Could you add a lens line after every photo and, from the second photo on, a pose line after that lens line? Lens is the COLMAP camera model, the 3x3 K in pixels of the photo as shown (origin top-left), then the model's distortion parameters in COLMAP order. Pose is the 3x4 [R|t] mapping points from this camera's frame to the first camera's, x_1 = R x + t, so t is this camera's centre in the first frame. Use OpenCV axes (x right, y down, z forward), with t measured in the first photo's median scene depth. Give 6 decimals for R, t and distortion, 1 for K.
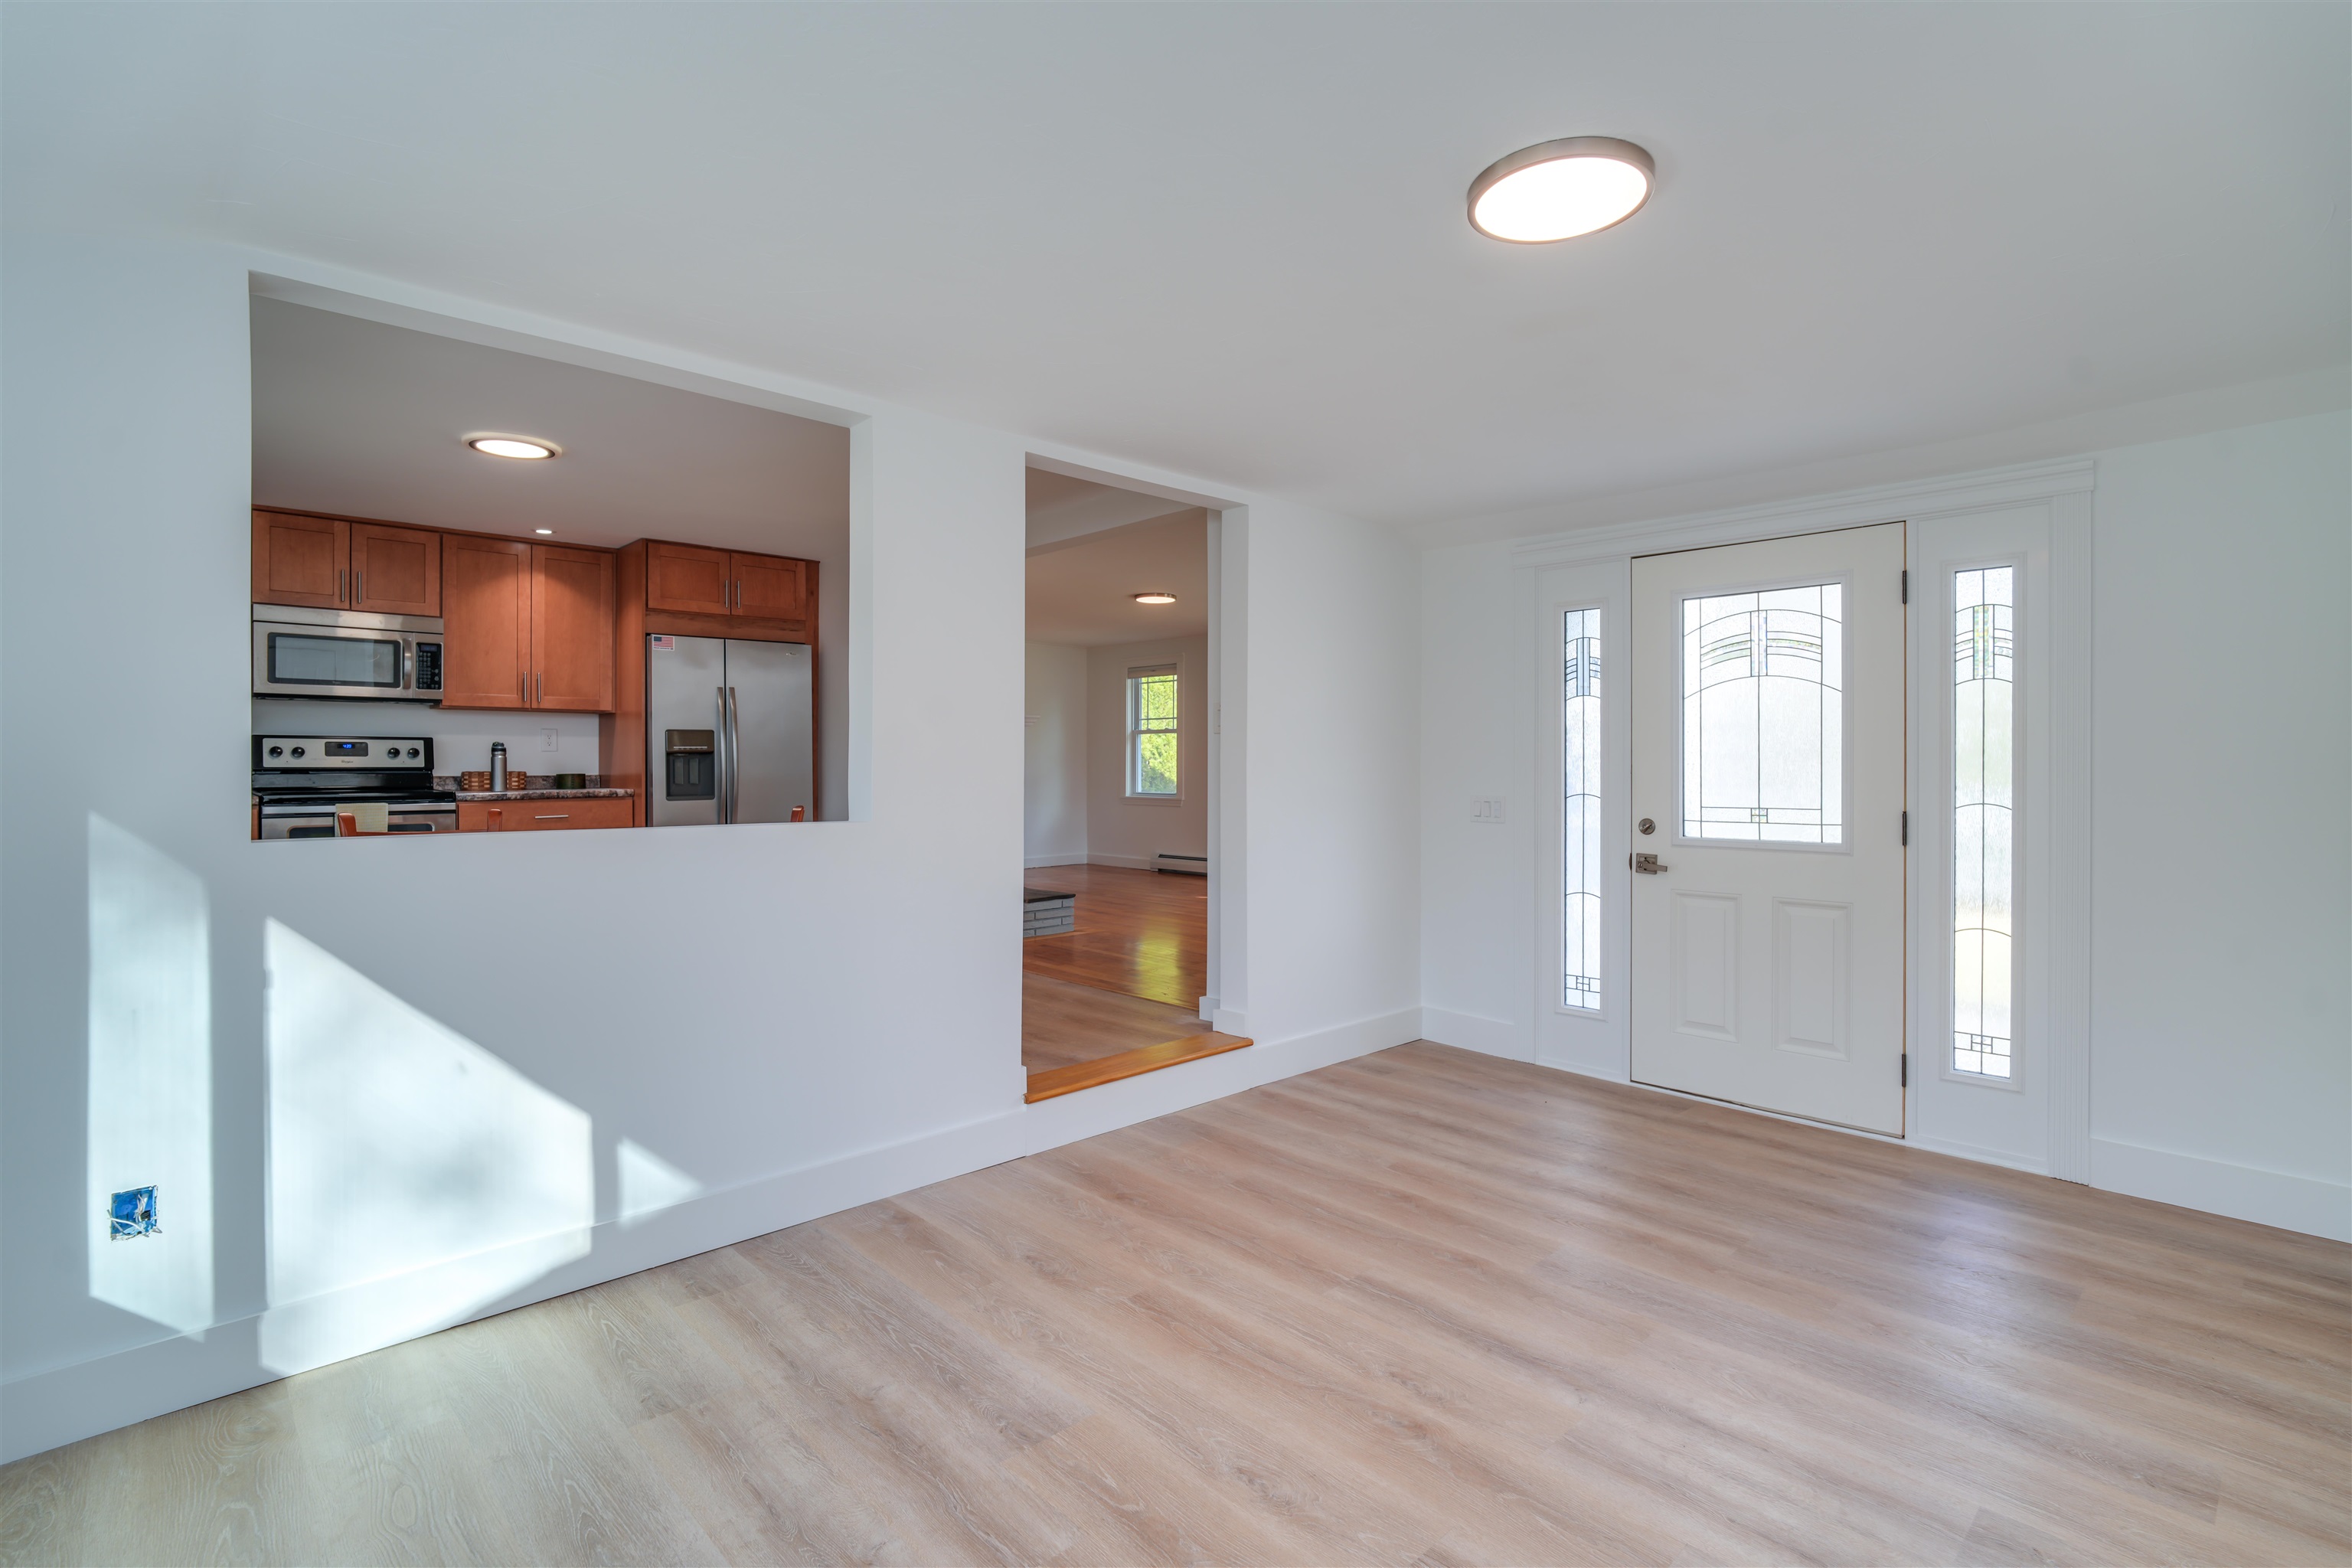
lens RADIAL K [[1085.4, 0, 1166.5], [0, 1085.4, 767.9], [0, 0, 1]] dist [0.000577, 0.001205]
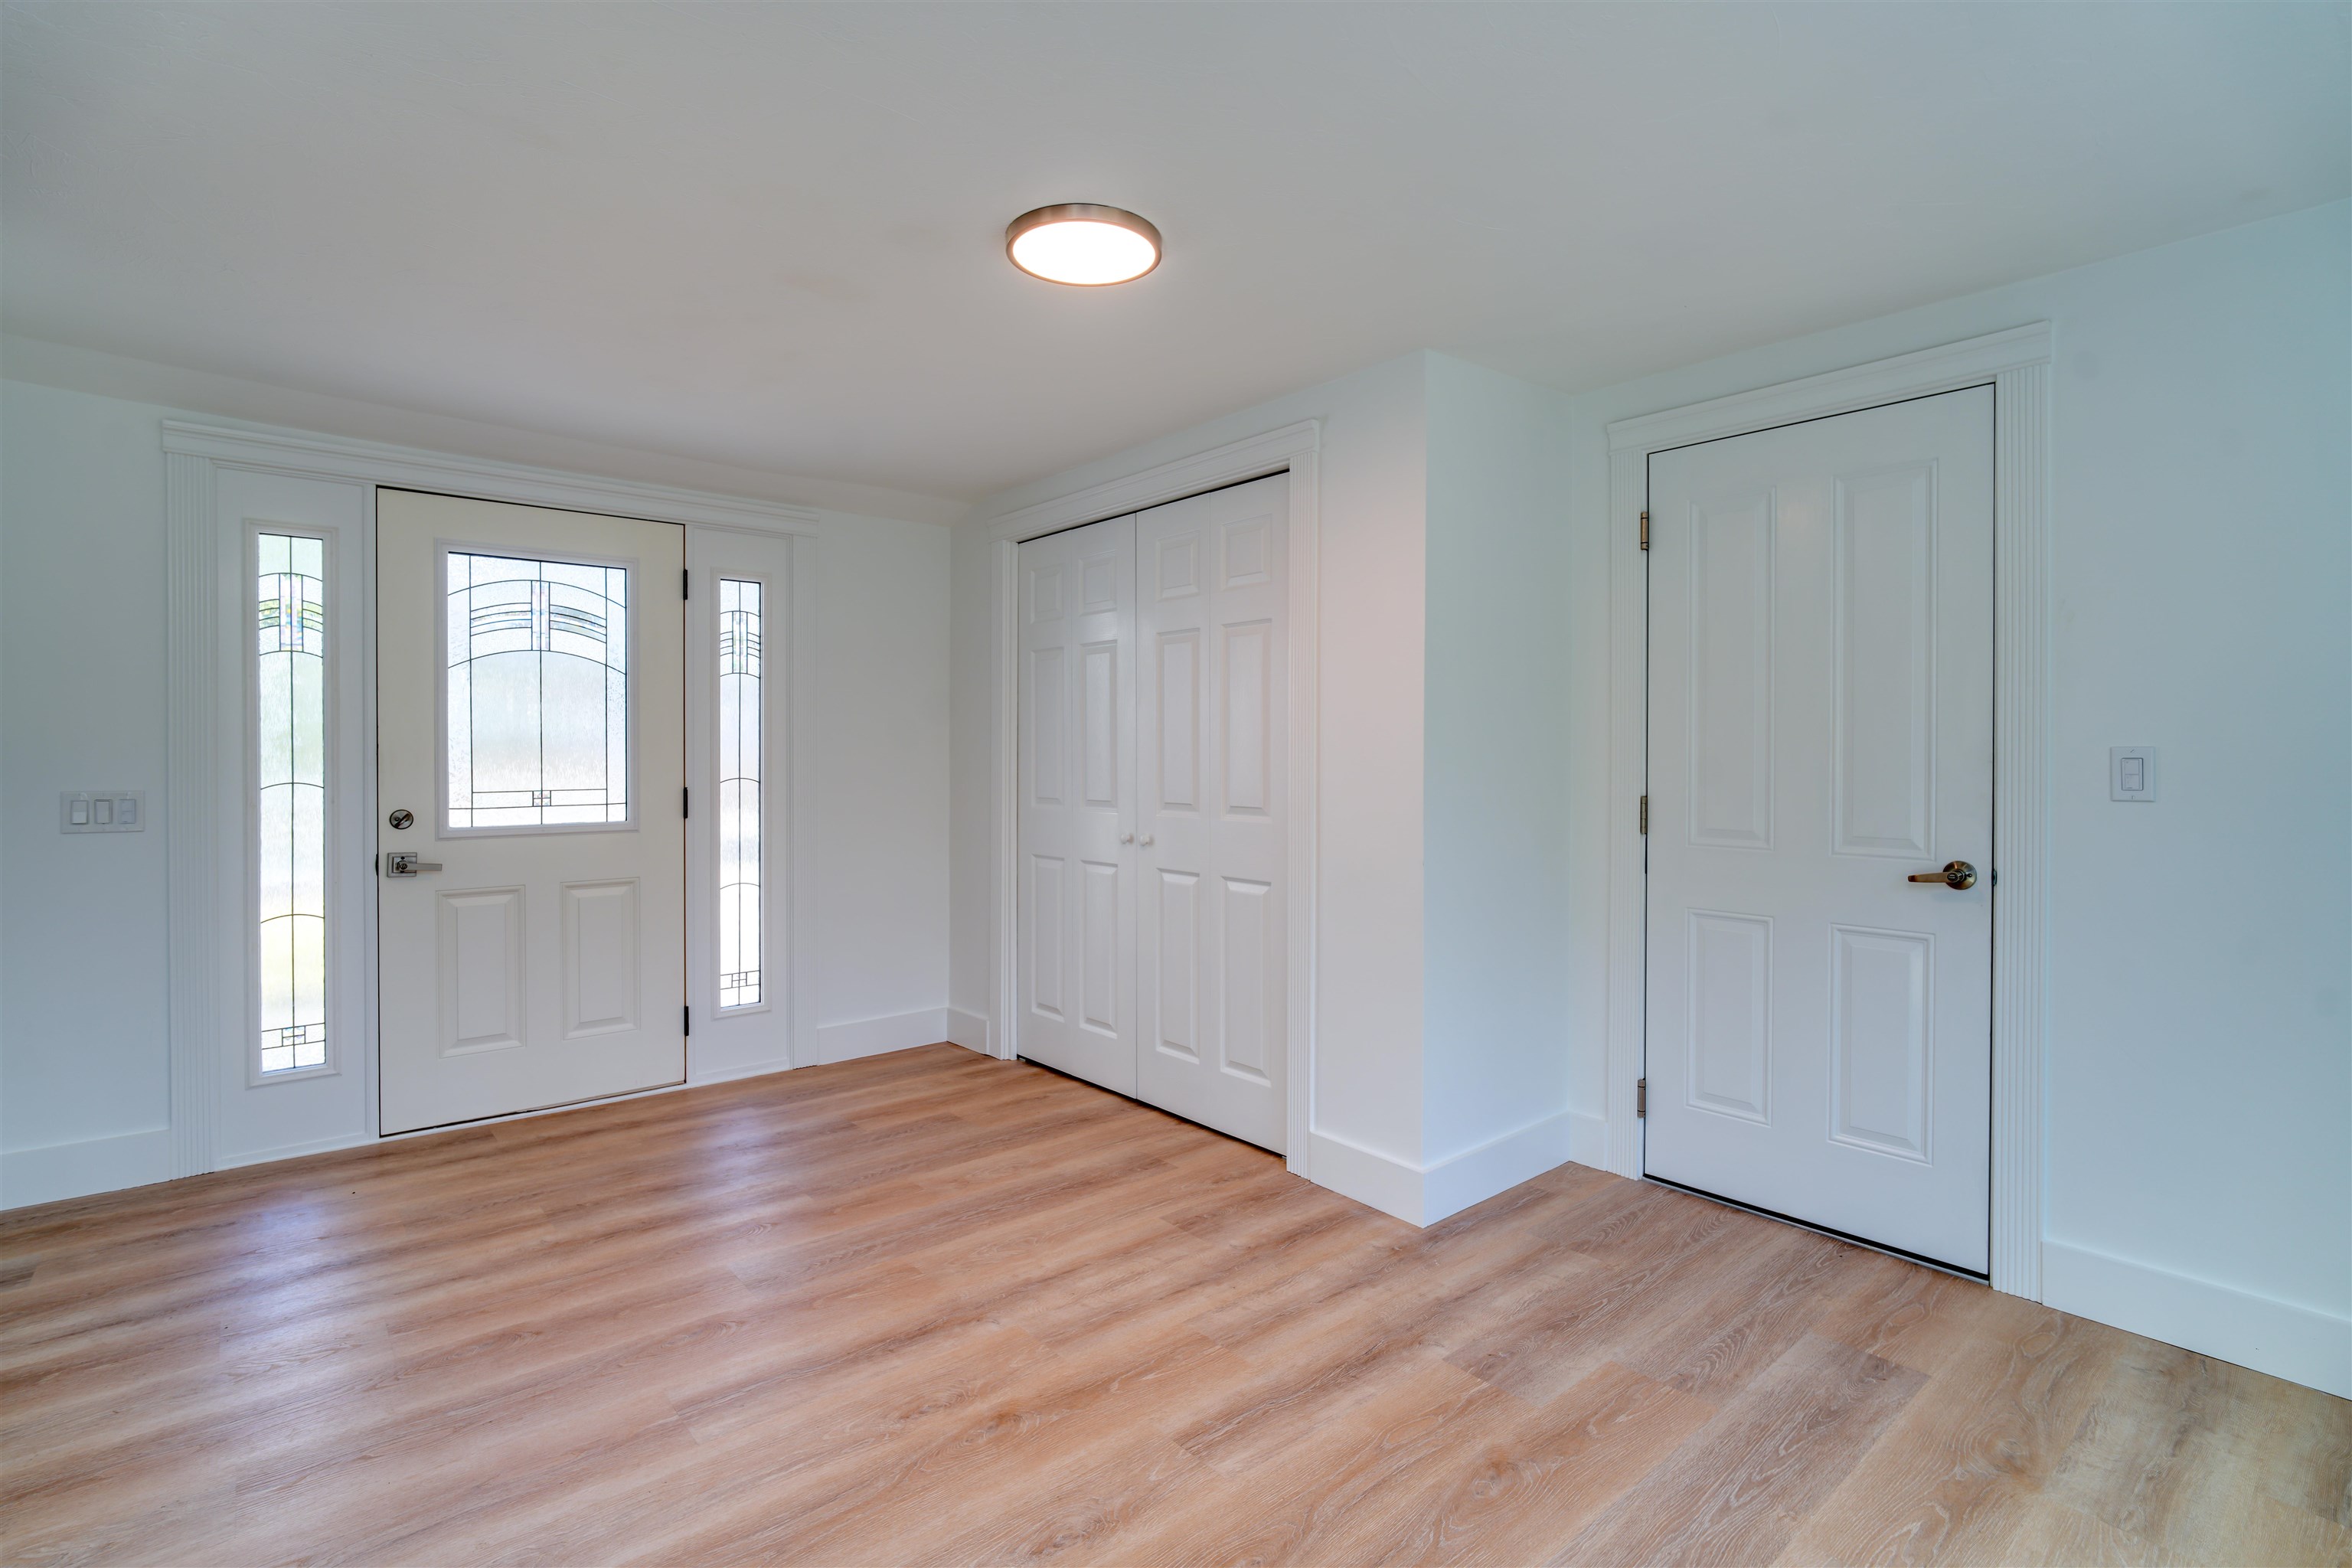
lens RADIAL K [[1122.1, 0, 1176.9], [0, 1122.1, 748.7], [0, 0, 1]] dist [-0.031709, 0.022612]
pose [[0.067796, -0.002872, 0.997695, -0.400134], [-0.001570, 0.999994, 0.002985, -0.003252], [-0.997698, -0.001769, 0.067791, 0.402331]]
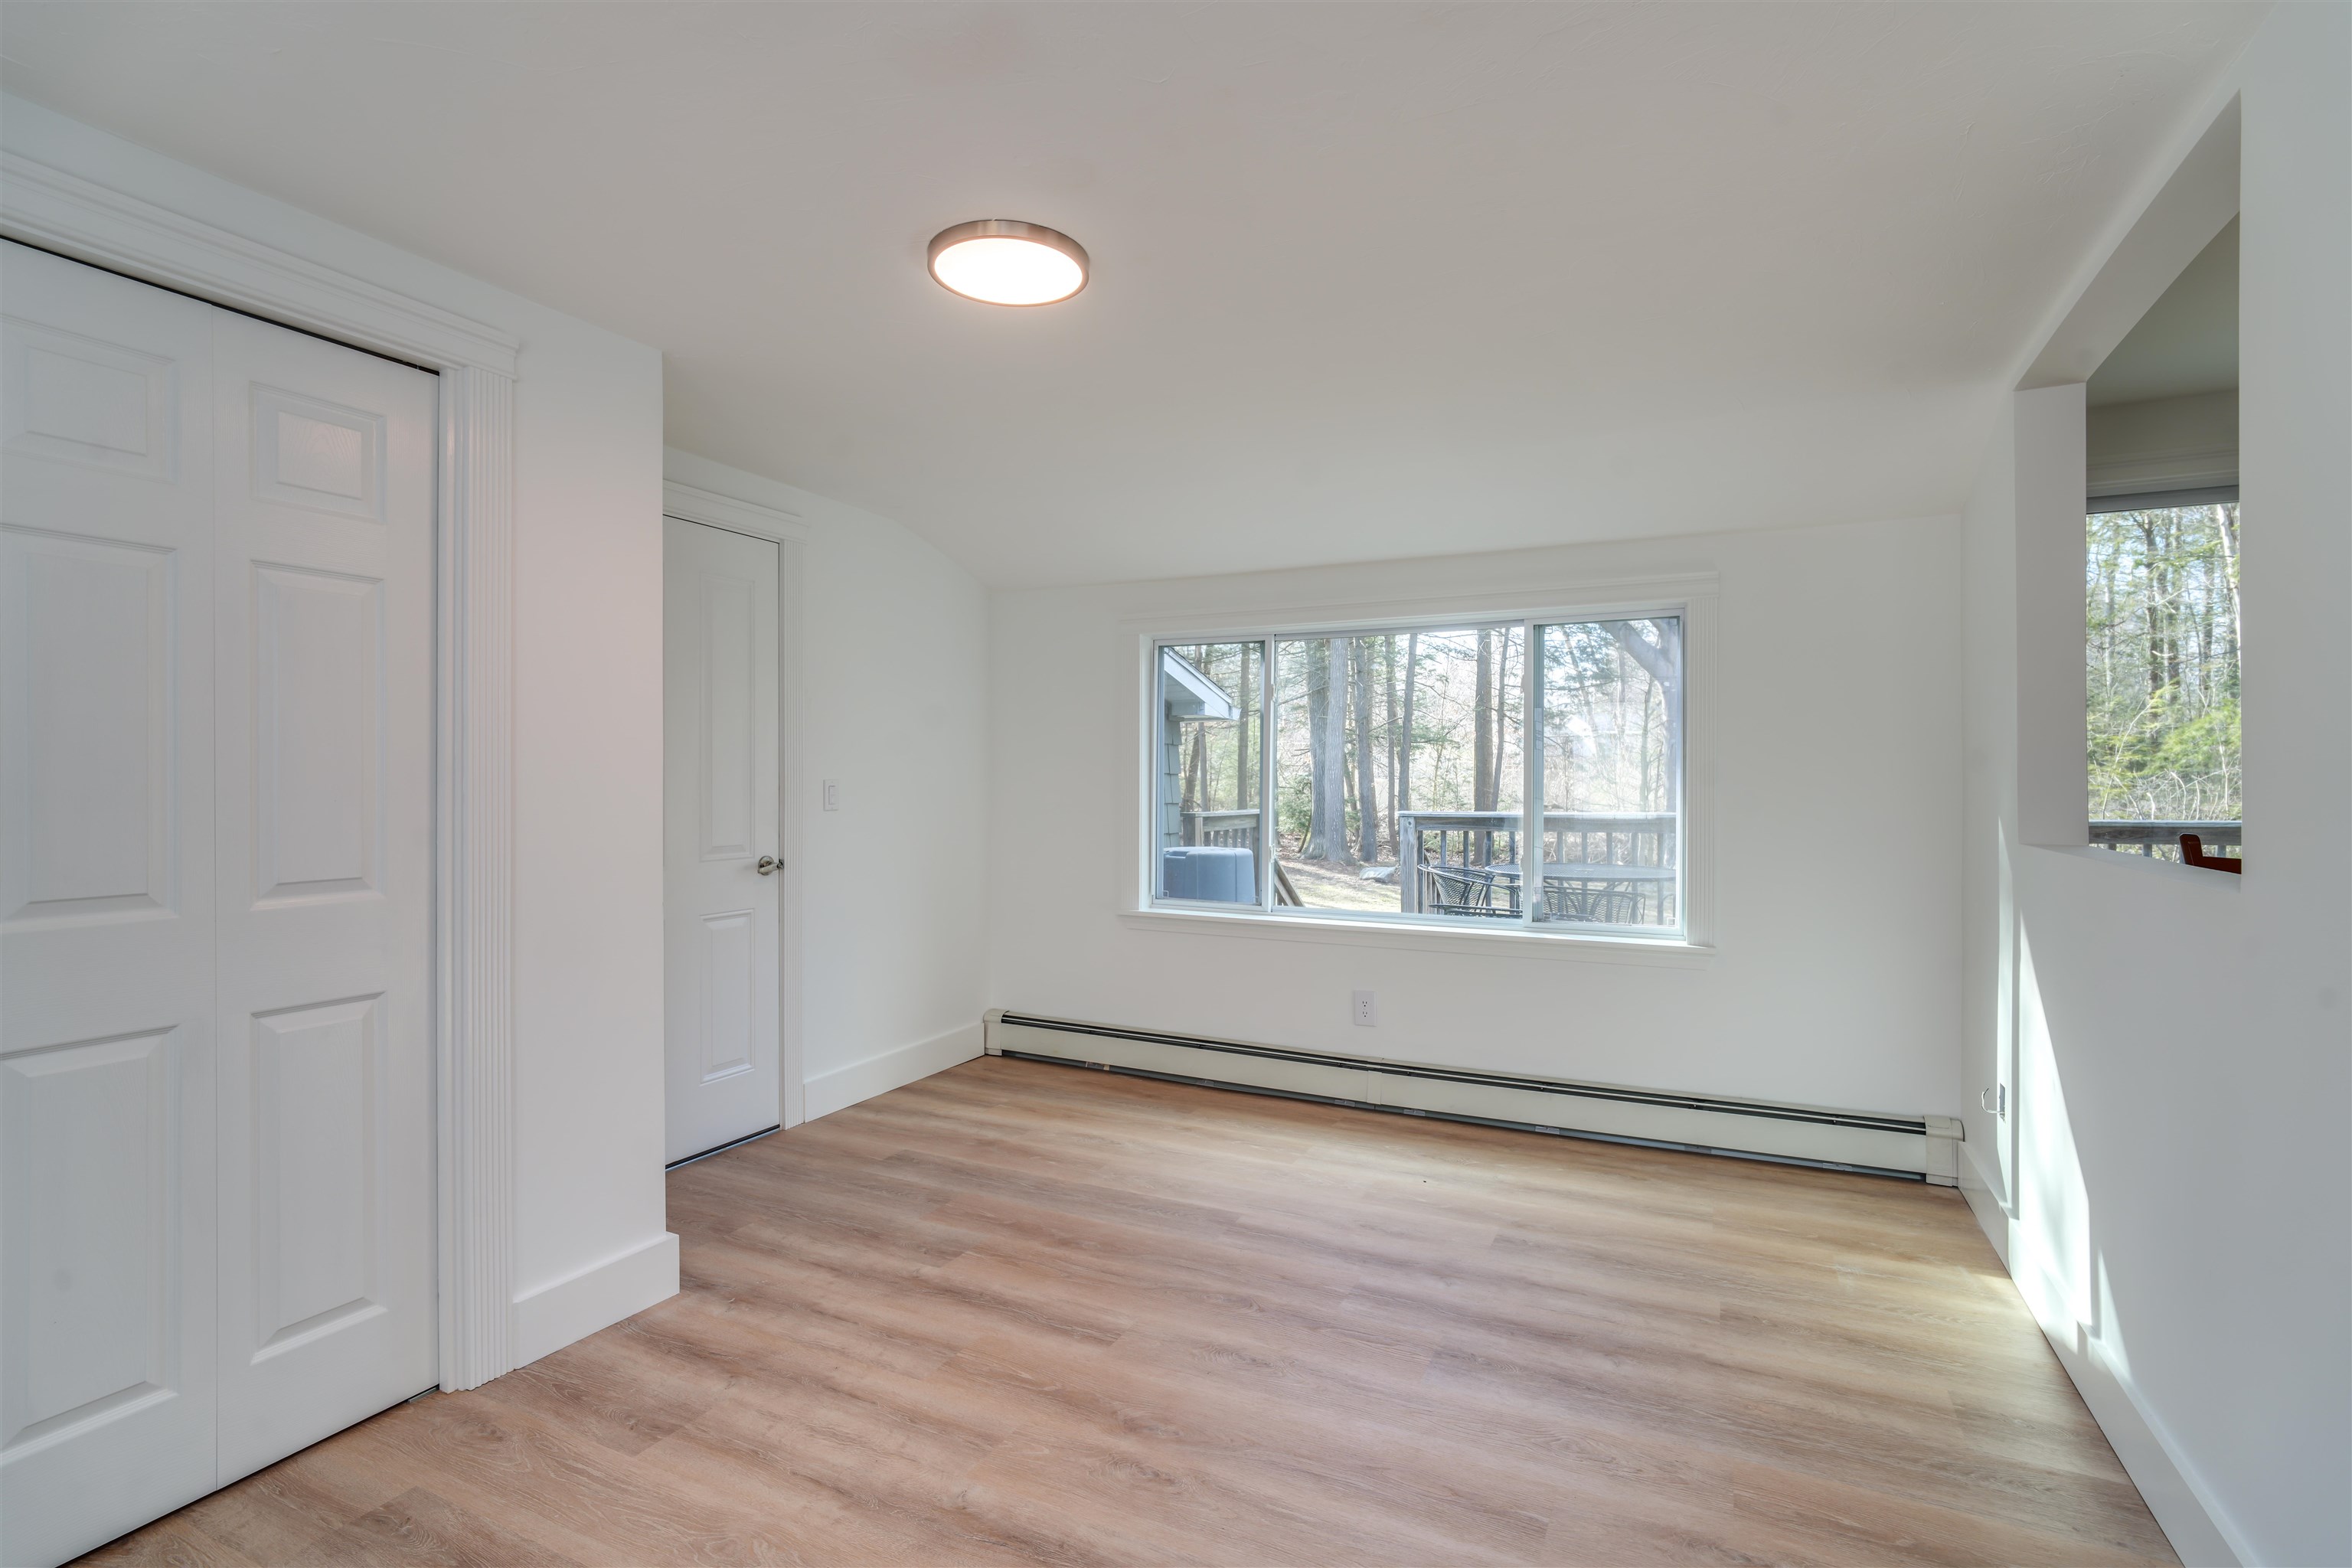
lens RADIAL K [[1197.4, 0, 1176.0], [0, 1197.4, 784.0], [0, 0, 1]] dist [0.000054, -0.000334]
pose [[-0.934729, -0.000193, -0.355361, 0.308883], [-0.001660, 0.999991, 0.003823, -0.001355], [0.355357, 0.004163, -0.934721, 1.073904]]
